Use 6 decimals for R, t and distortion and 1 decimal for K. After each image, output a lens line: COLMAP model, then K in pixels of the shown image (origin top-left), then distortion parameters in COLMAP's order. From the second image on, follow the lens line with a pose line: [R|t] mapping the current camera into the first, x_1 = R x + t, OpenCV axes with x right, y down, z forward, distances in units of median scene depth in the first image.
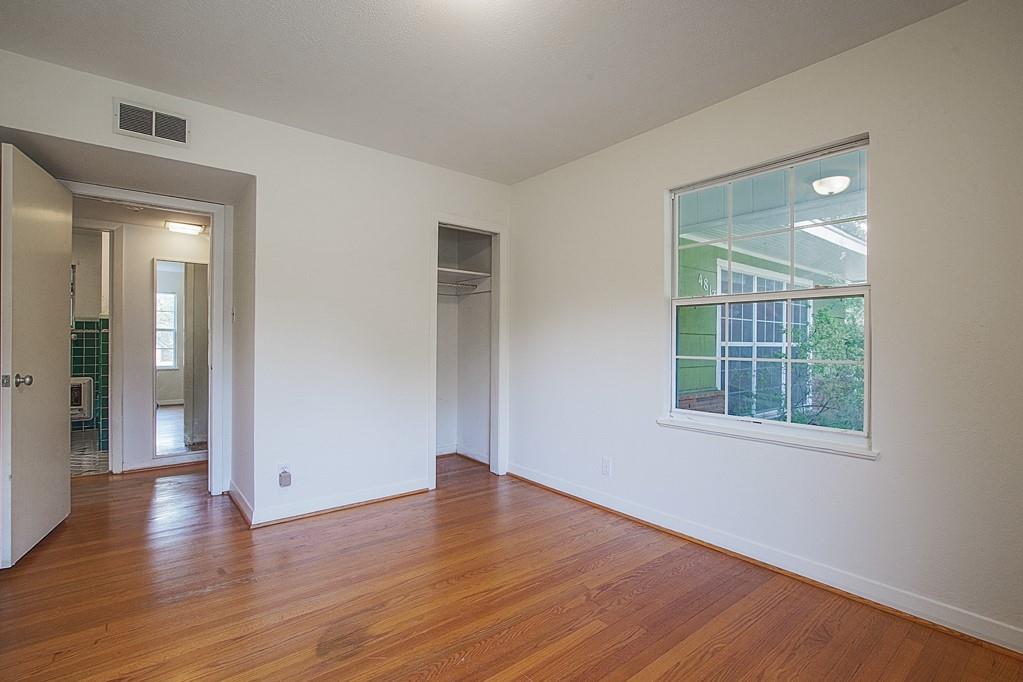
lens RADIAL K [[469.3, 0, 510.0], [0, 469.3, 345.4], [0, 0, 1]] dist [-0.021452, 0.000008]
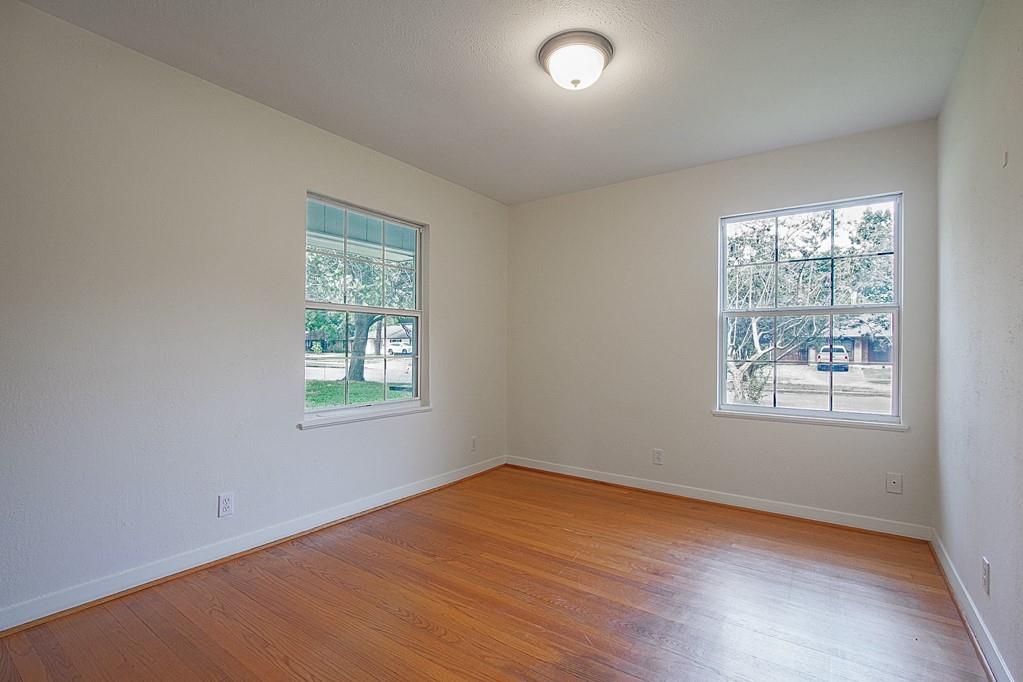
lens RADIAL K [[469.3, 0, 510.0], [0, 469.3, 345.4], [0, 0, 1]] dist [-0.021452, 0.000008]
pose [[-0.281388, -0.004554, 0.959583, -0.939916], [-0.003215, 0.999988, 0.003803, -0.010291], [-0.959589, -0.002015, -0.281399, 1.100636]]
